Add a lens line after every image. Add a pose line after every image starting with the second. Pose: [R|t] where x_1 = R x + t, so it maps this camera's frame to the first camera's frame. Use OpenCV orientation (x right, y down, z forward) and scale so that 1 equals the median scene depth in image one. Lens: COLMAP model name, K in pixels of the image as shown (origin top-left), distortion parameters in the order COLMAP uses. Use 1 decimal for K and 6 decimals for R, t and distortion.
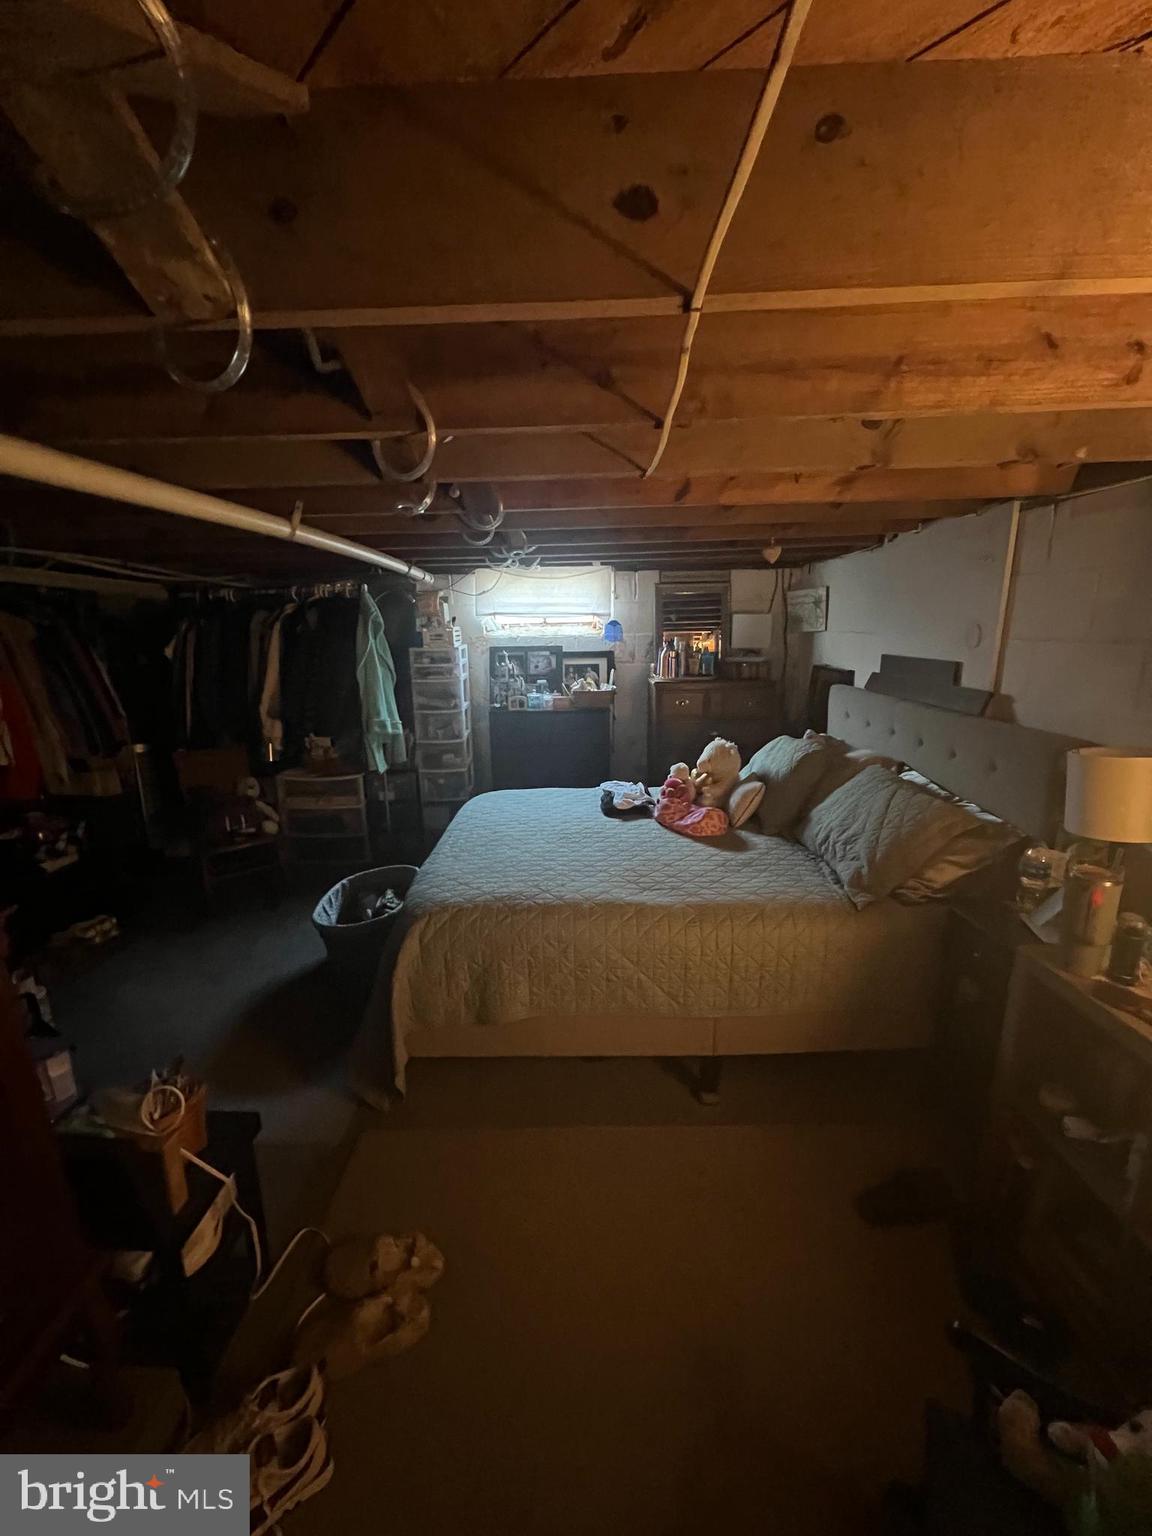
lens RADIAL K [[611.8, 0, 576.0], [0, 611.8, 768.0], [0, 0, 1]] dist [-0.000493, -0.000085]
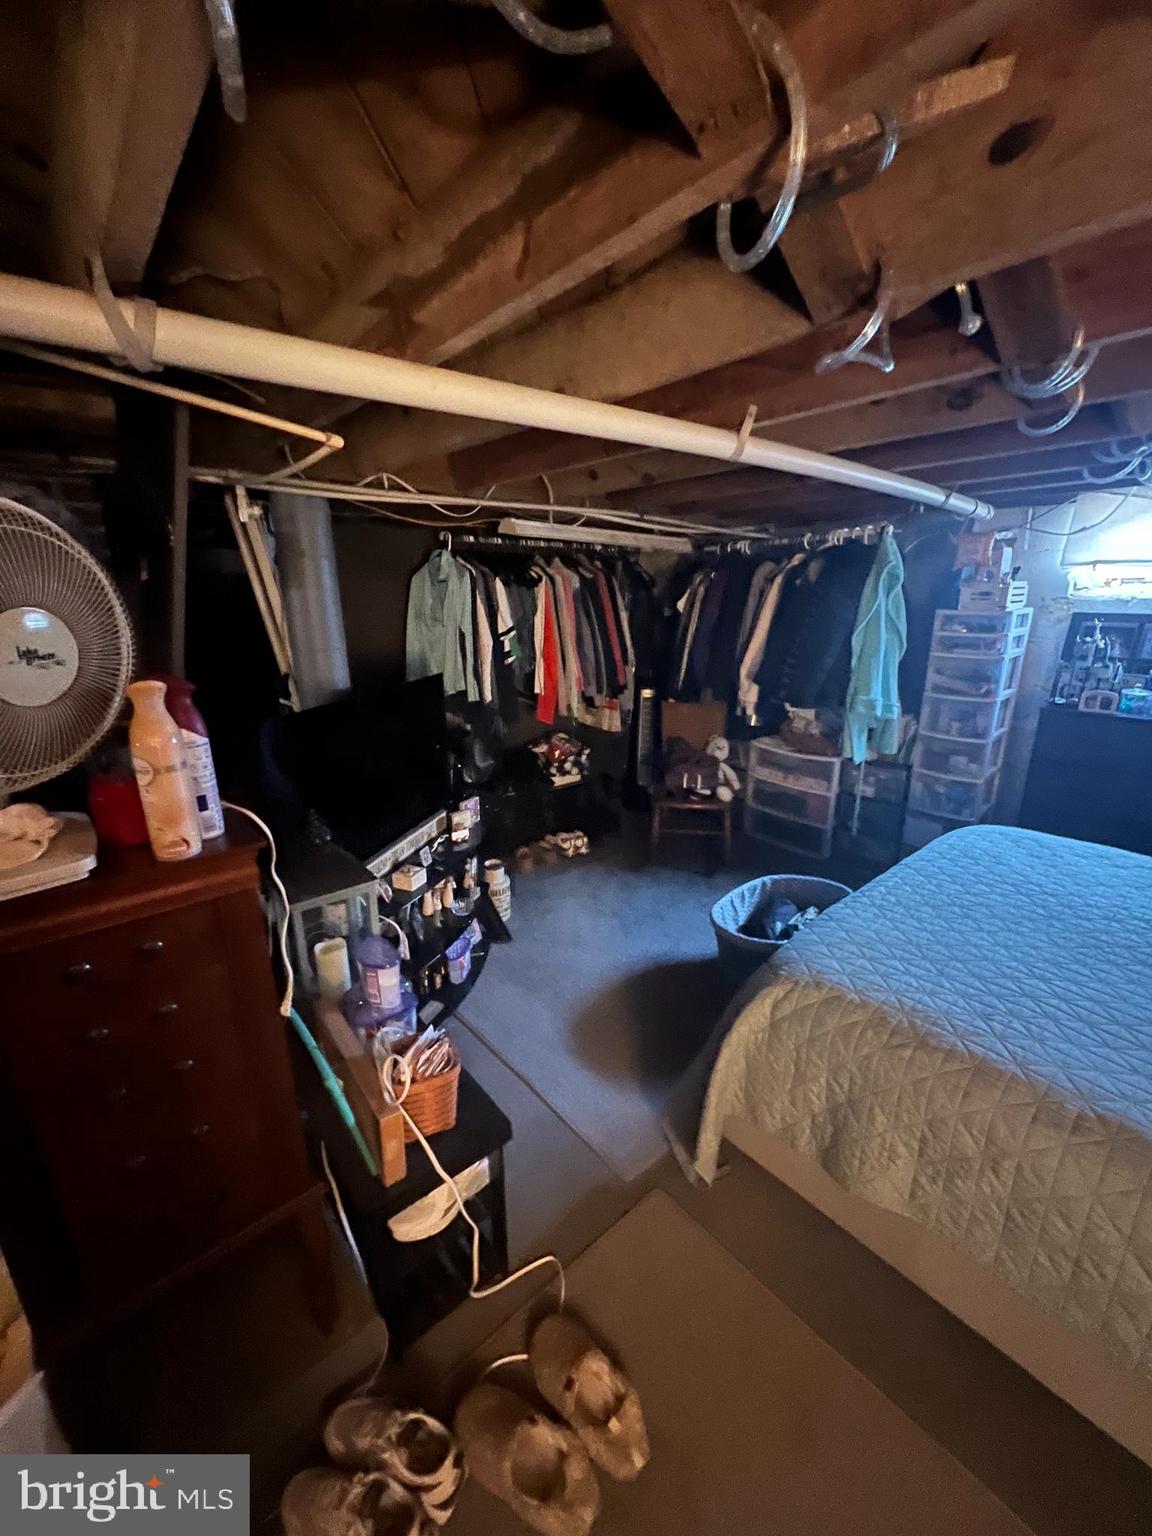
lens RADIAL K [[614.8, 0, 576.0], [0, 614.8, 768.0], [0, 0, 1]] dist [-0.002217, -0.000269]
pose [[0.656458, 0.220503, -0.721416, 0.030256], [-0.178141, 0.974591, 0.135786, -0.031356], [0.733027, 0.039376, 0.679059, 0.179066]]
